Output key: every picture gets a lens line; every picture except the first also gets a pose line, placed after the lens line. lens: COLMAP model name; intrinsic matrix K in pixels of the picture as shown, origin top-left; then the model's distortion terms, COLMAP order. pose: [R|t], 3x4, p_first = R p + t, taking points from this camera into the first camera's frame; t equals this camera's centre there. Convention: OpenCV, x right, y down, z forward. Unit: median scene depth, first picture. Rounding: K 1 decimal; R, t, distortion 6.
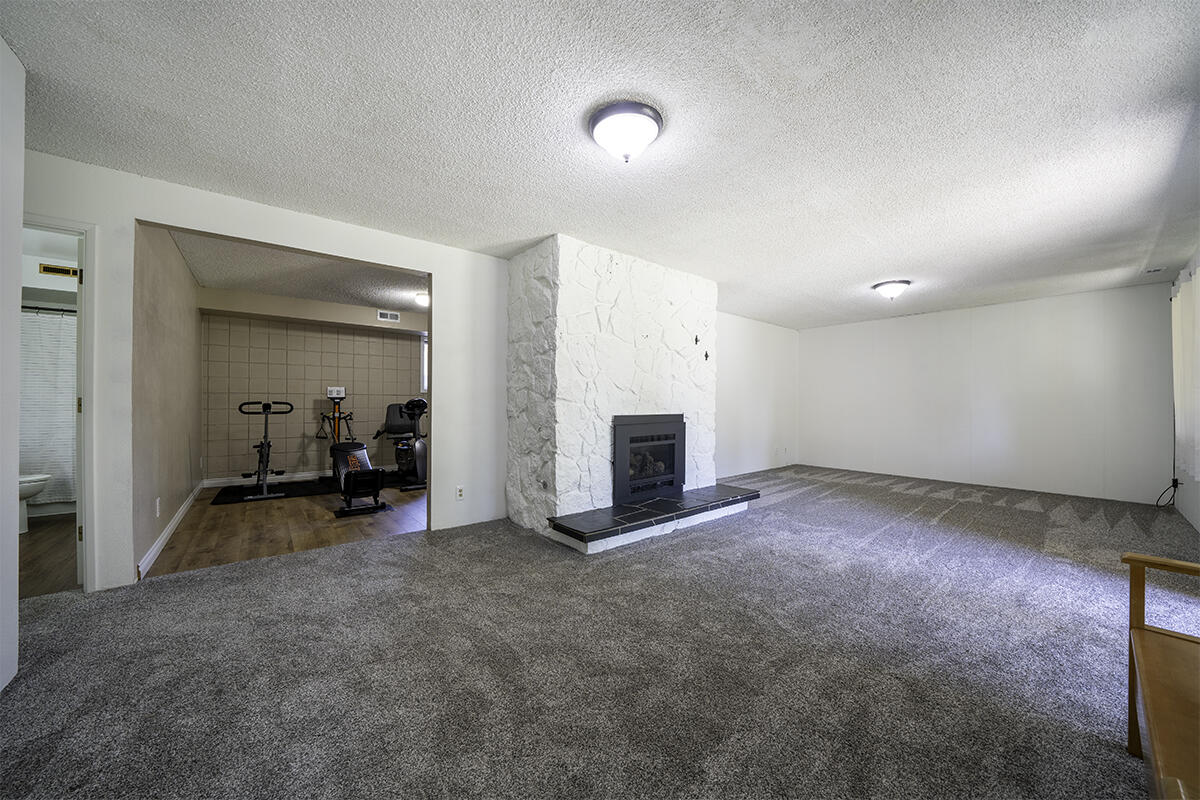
lens RADIAL K [[412.1, 0, 600.0], [0, 412.1, 400.0], [0, 0, 1]] dist [-0.000611, -0.000044]
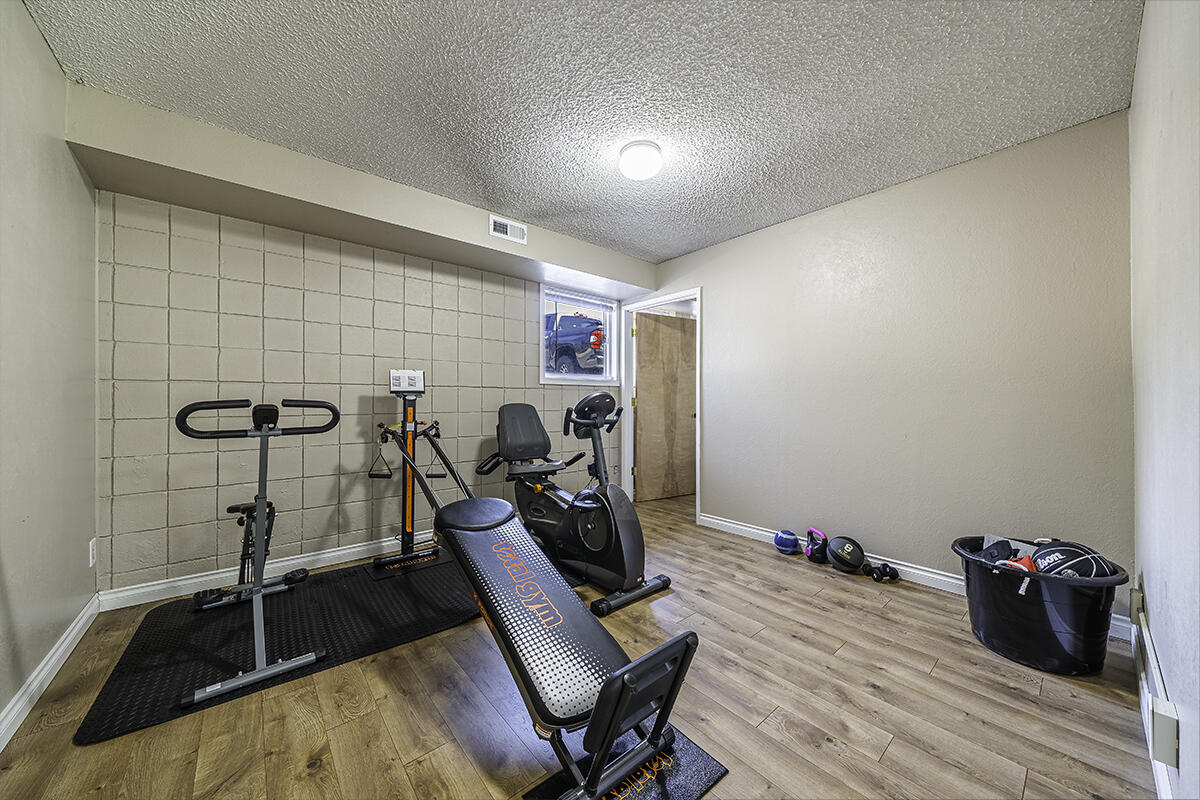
lens RADIAL K [[415.7, 0, 617.1], [0, 415.7, 396.1], [0, 0, 1]] dist [0.000366, -0.000081]
pose [[0.999156, -0.006877, 0.040485, -0.417193], [0.007054, 0.999966, -0.004228, 0.003396], [-0.040455, 0.004510, 0.999171, 0.505332]]
